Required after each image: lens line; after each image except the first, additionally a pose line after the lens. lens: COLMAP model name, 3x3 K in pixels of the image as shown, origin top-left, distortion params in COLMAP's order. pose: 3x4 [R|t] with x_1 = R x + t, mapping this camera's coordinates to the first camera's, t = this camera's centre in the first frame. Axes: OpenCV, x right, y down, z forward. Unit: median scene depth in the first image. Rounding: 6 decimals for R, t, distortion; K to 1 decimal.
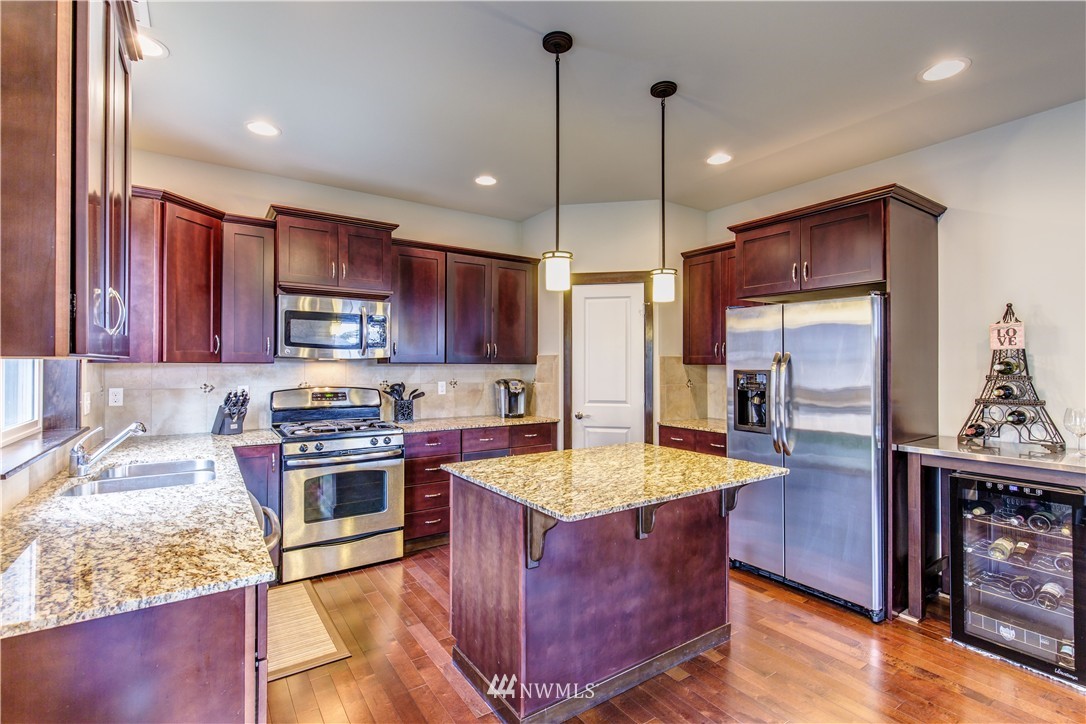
lens RADIAL K [[491.5, 0, 543.0], [0, 491.5, 362.0], [0, 0, 1]] dist [0.000255, 0.000224]
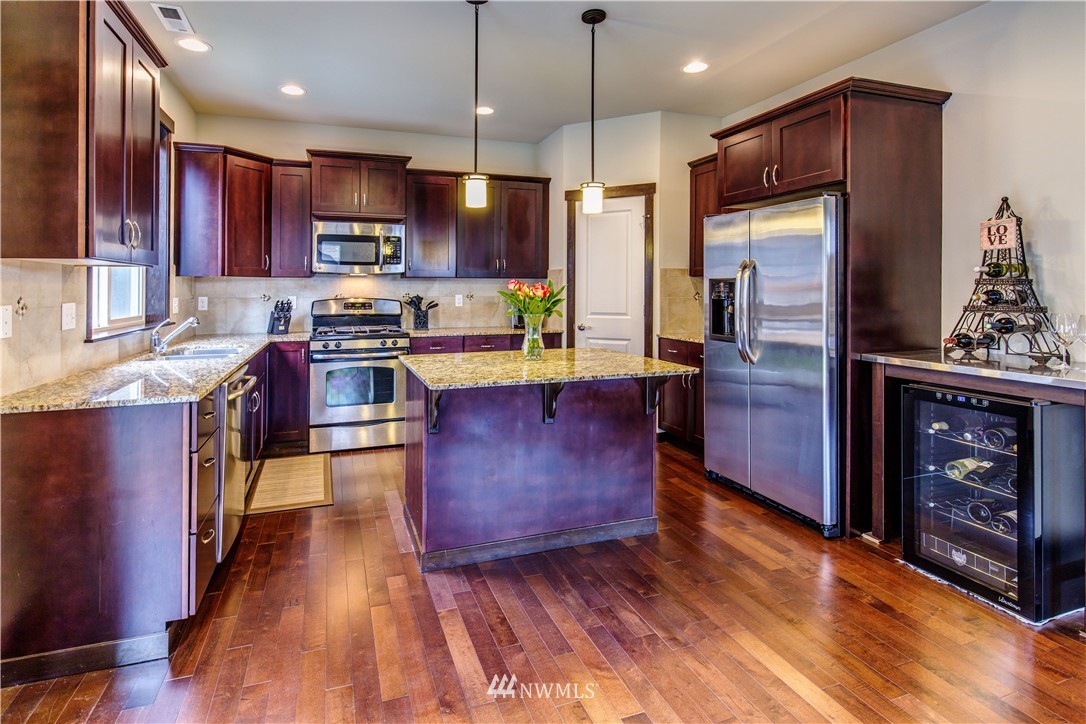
lens RADIAL K [[509.8, 0, 507.6], [0, 509.8, 284.8], [0, 0, 1]] dist [0.000844, -0.000155]
pose [[0.963272, -0.007540, -0.268421, 0.290571], [0.007201, 0.999972, -0.002247, 0.029225], [0.268430, 0.000231, 0.963299, -0.104078]]
